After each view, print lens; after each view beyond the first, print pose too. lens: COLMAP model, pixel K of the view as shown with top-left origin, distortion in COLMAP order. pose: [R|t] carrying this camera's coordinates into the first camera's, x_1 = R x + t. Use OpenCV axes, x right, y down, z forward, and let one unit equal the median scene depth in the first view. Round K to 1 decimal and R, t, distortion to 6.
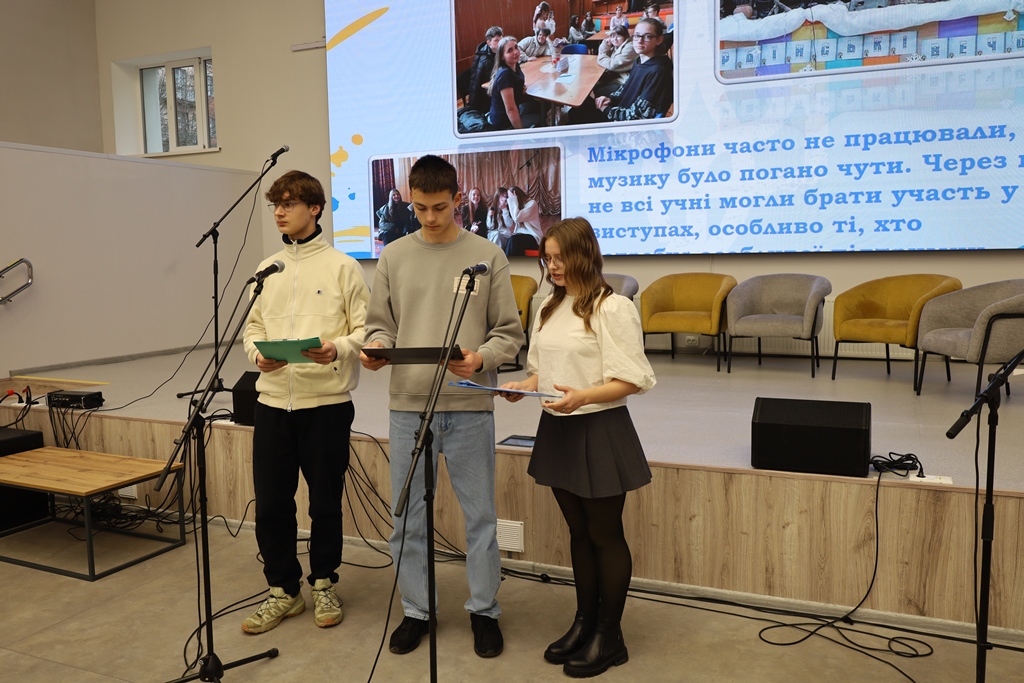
lens RADIAL K [[852.2, 0, 516.8], [0, 852.2, 341.9], [0, 0, 1]] dist [-0.015610, 0.002826]
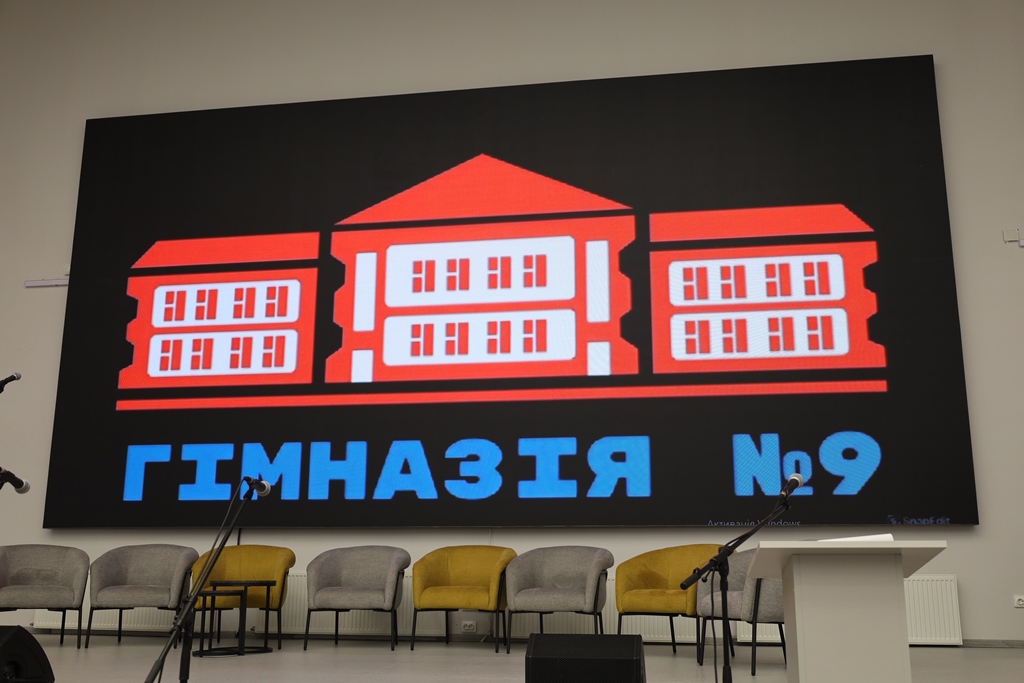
lens RADIAL K [[1017.4, 0, 520.0], [0, 1017.4, 338.5], [0, 0, 1]] dist [-0.016070, 0.029135]
pose [[0.969788, 0.075684, 0.231910, -0.020960], [0.004527, 0.944909, -0.327303, 0.123759], [-0.243905, 0.318464, 0.916019, -0.151824]]
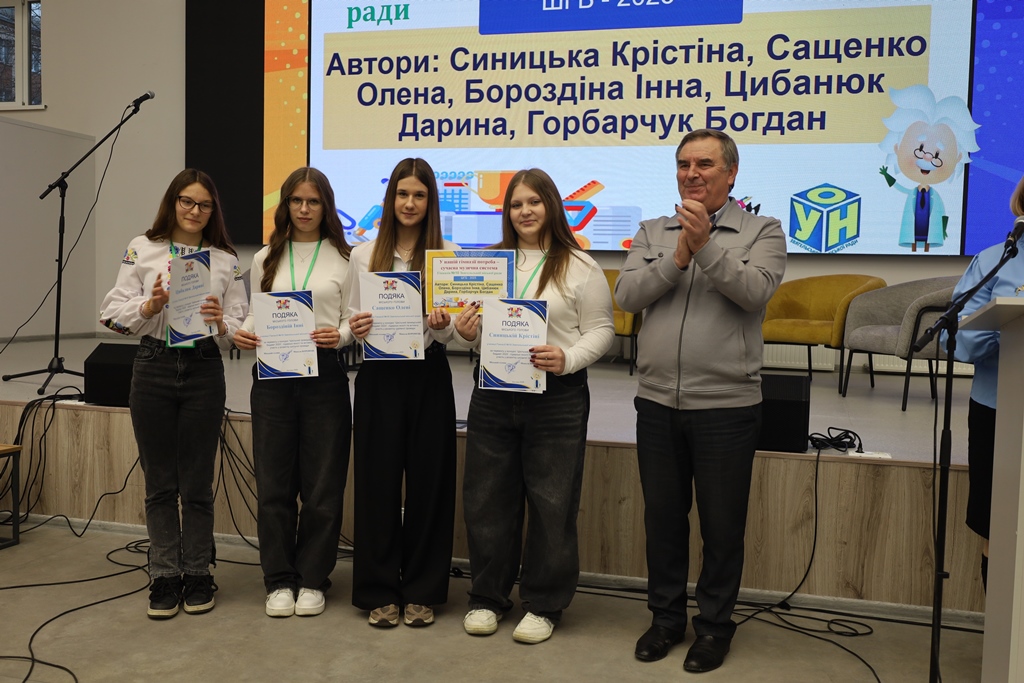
lens RADIAL K [[994.3, 0, 515.9], [0, 994.3, 342.3], [0, 0, 1]] dist [-0.007261, 0.005838]
pose [[0.988684, 0.033182, 0.146296, -0.069527], [-0.026809, 0.998613, -0.045321, 0.087210], [-0.147597, 0.040887, 0.988202, -0.051195]]
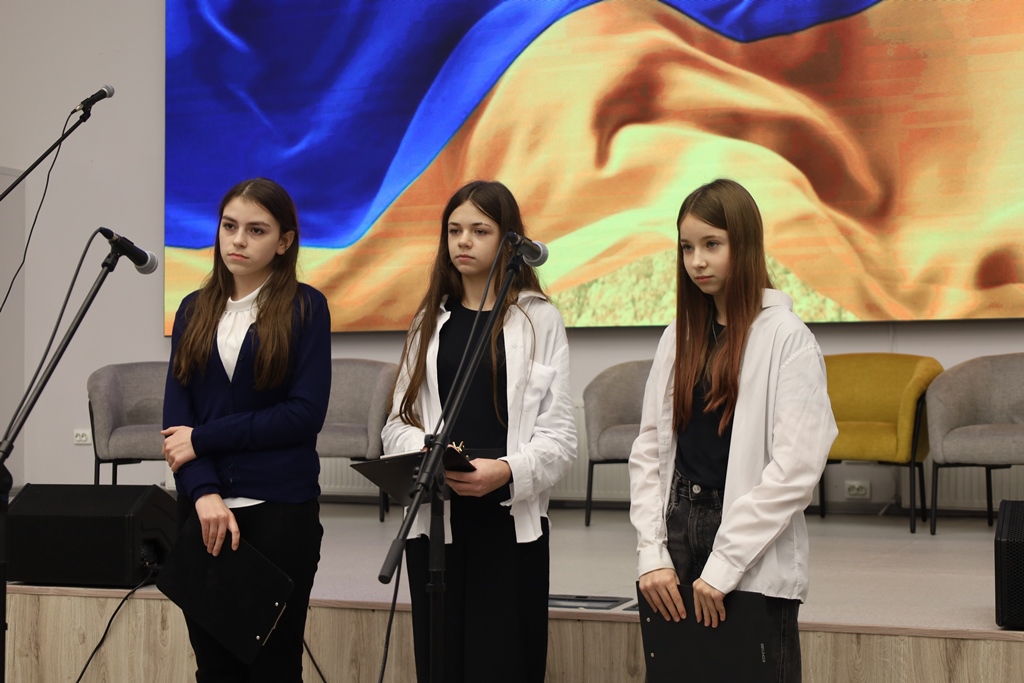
lens RADIAL K [[1718.8, 0, 515.1], [0, 1718.8, 343.2], [0, 0, 1]] dist [-0.003229, -0.009884]
pose [[0.999672, 0.015646, 0.020263, -0.051127], [-0.012623, 0.989850, -0.141556, 0.122603], [-0.022272, 0.141254, 0.989723, -0.089490]]
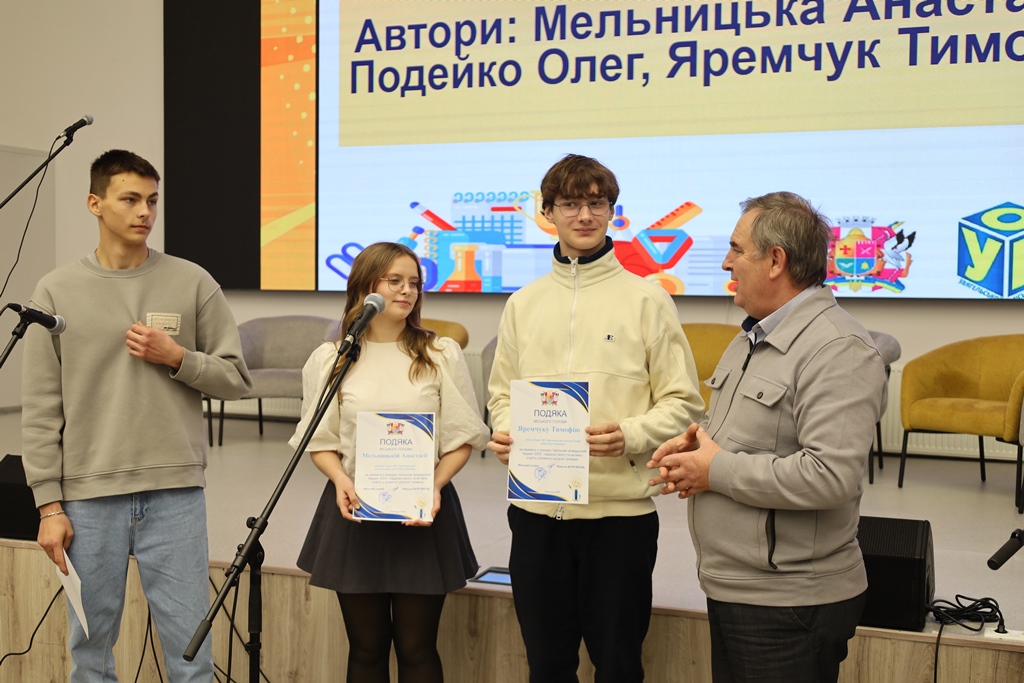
lens RADIAL K [[1304.5, 0, 516.5], [0, 1304.5, 341.6], [0, 0, 1]] dist [-0.006062, 0.055062]
pose [[0.998720, 0.027126, 0.042691, 0.035807], [-0.024418, 0.997732, -0.062721, 0.002259], [-0.044295, 0.061598, 0.997118, -0.031720]]
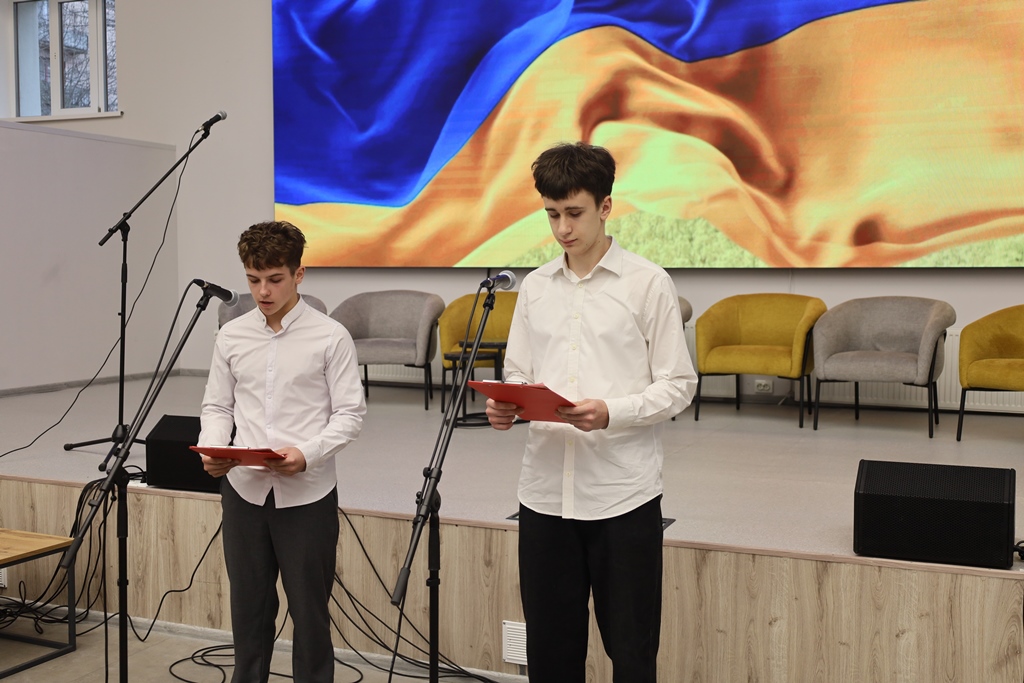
lens RADIAL K [[1184.3, 0, 515.2], [0, 1184.3, 334.5], [0, 0, 1]] dist [-0.005437, 0.019478]
pose [[0.999836, 0.017582, 0.004325, -0.026202], [-0.017372, 0.998855, -0.044574, 0.007224], [-0.005104, 0.044491, 0.998997, -0.036489]]
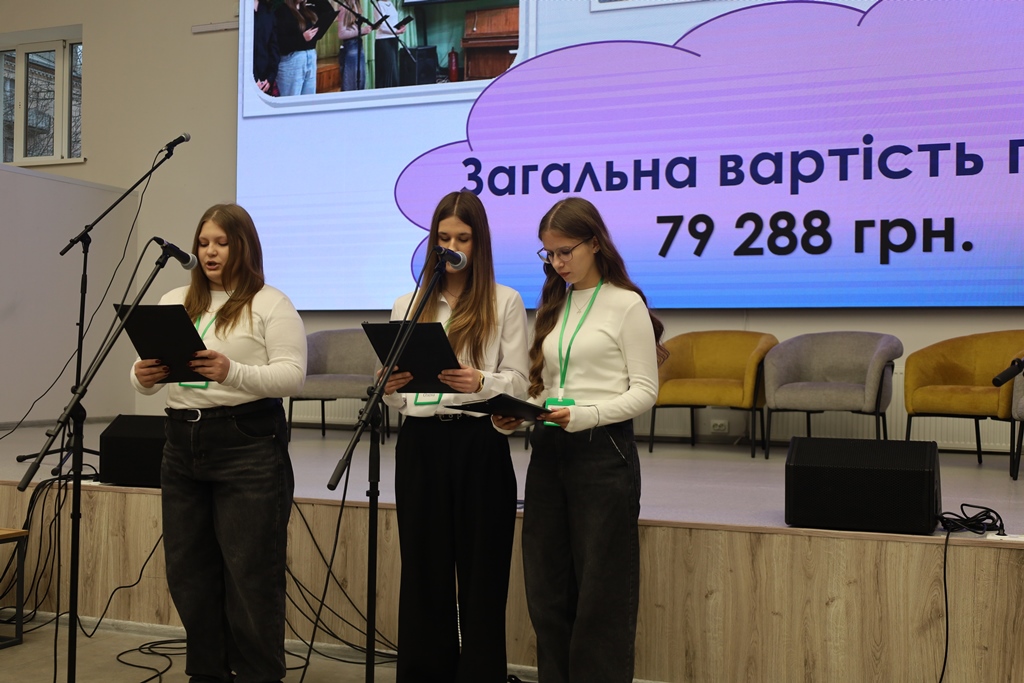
lens RADIAL K [[1222.9, 0, 517.6], [0, 1222.9, 343.0], [0, 0, 1]] dist [-0.002508, 0.020569]
pose [[0.999135, 0.029895, 0.028900, -0.003234], [-0.026197, 0.992332, -0.120796, 0.119304], [-0.032289, 0.119935, 0.992257, -0.105790]]
